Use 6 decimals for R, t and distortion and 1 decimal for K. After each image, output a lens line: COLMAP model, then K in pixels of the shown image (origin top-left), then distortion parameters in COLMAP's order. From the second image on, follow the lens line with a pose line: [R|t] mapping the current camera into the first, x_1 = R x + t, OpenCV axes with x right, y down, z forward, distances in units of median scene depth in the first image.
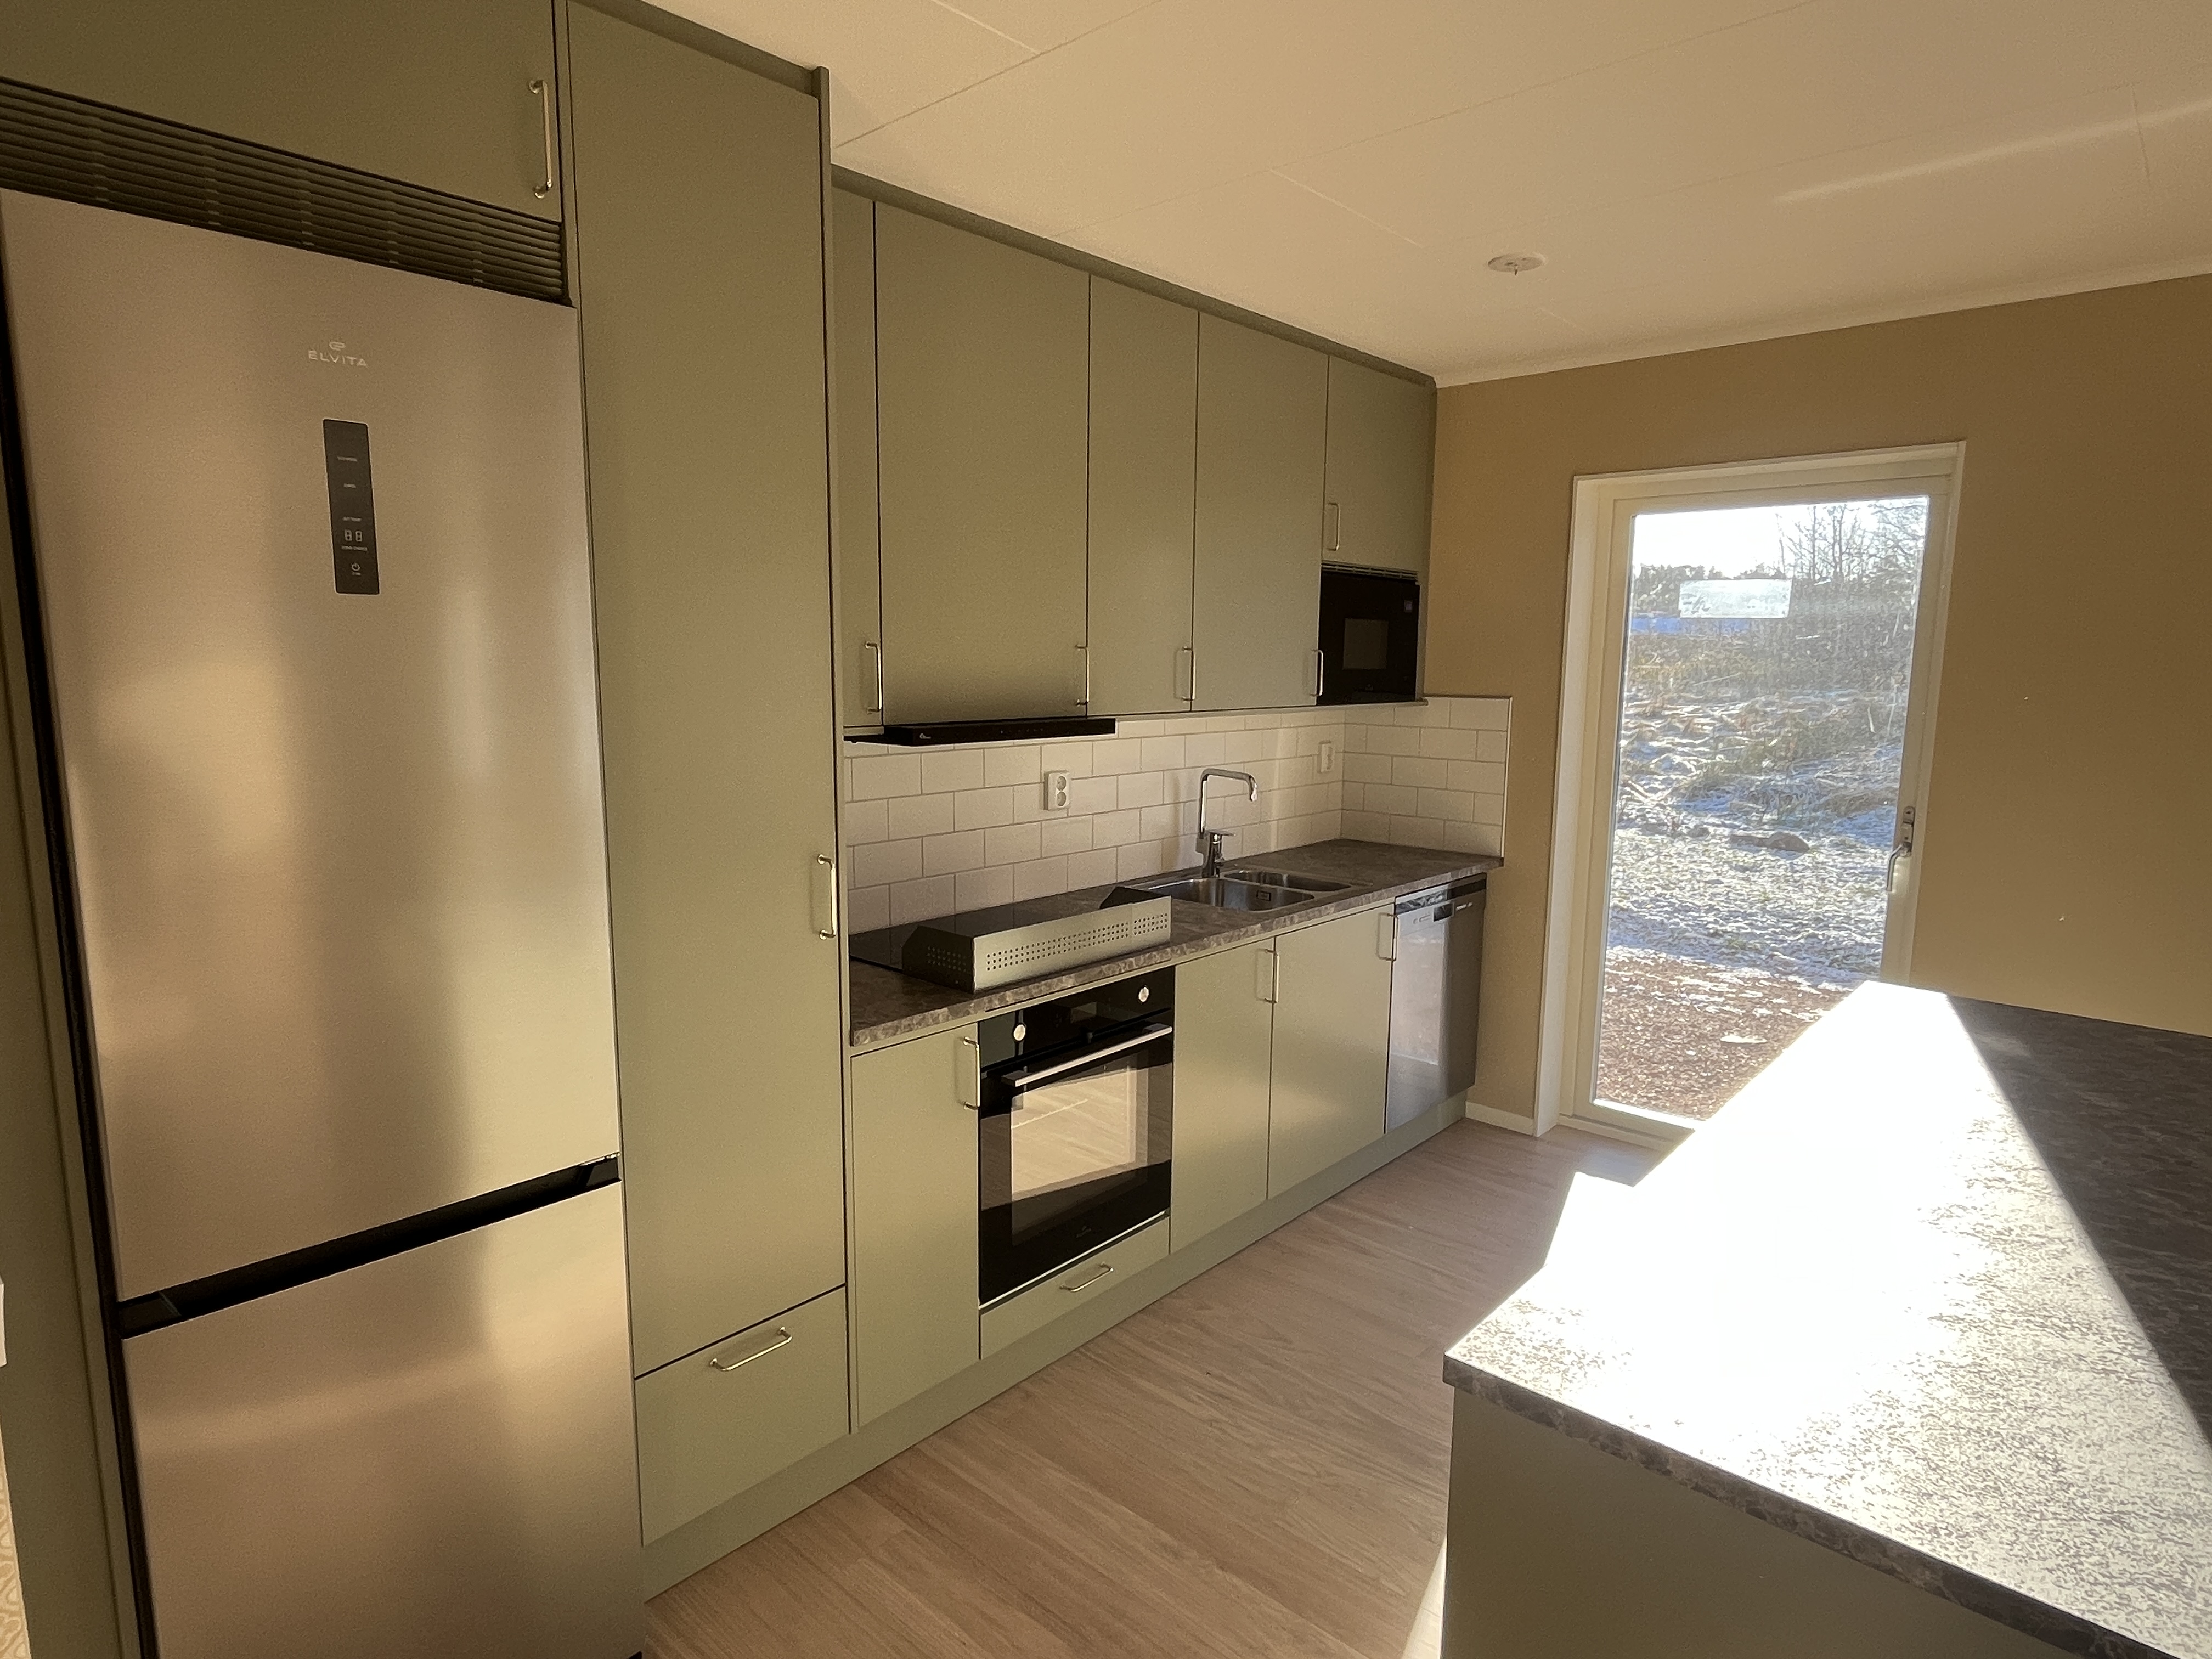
lens RADIAL K [[1230.6, 0, 1106.0], [0, 1230.6, 829.5], [0, 0, 1]] dist [-0.004704, 0.000845]
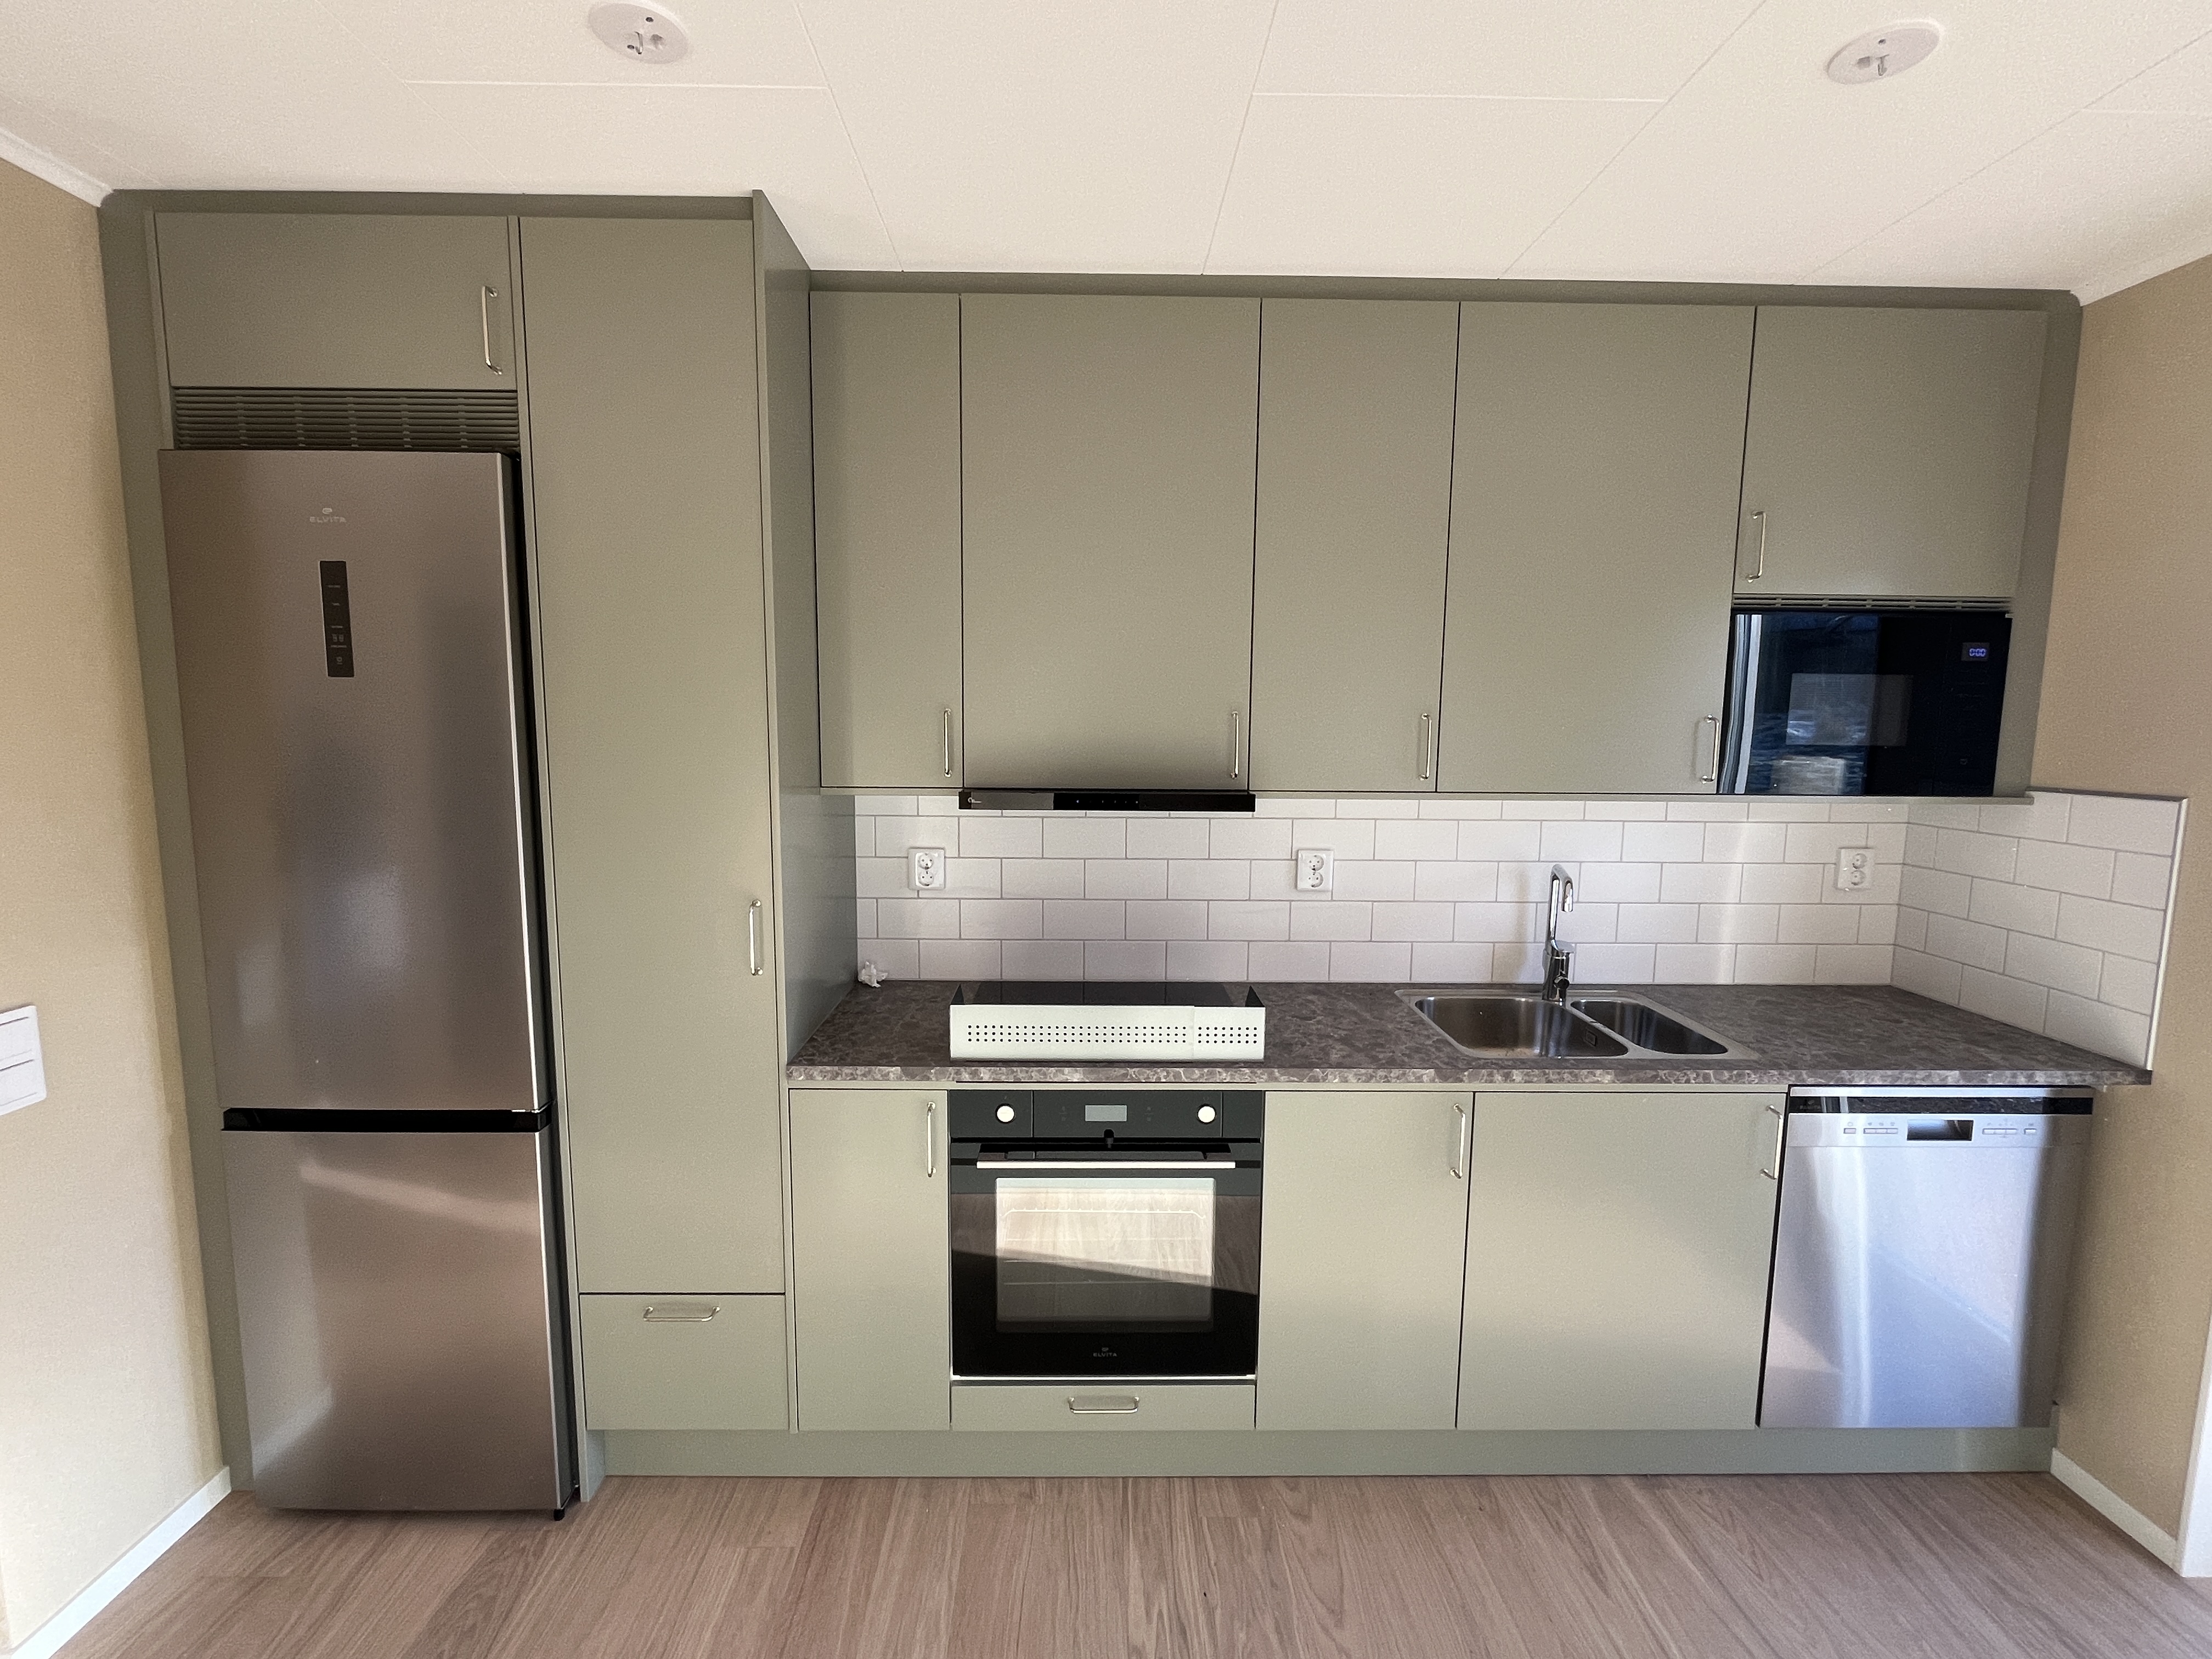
lens RADIAL K [[991.6, 0, 1106.0], [0, 991.6, 829.5], [0, 0, 1]] dist [0.001941, -0.004242]
pose [[0.682167, 0.081123, -0.726682, 0.458459], [-0.106819, 0.994221, 0.010714, -0.062625], [0.723352, 0.070315, 0.686890, 0.444318]]
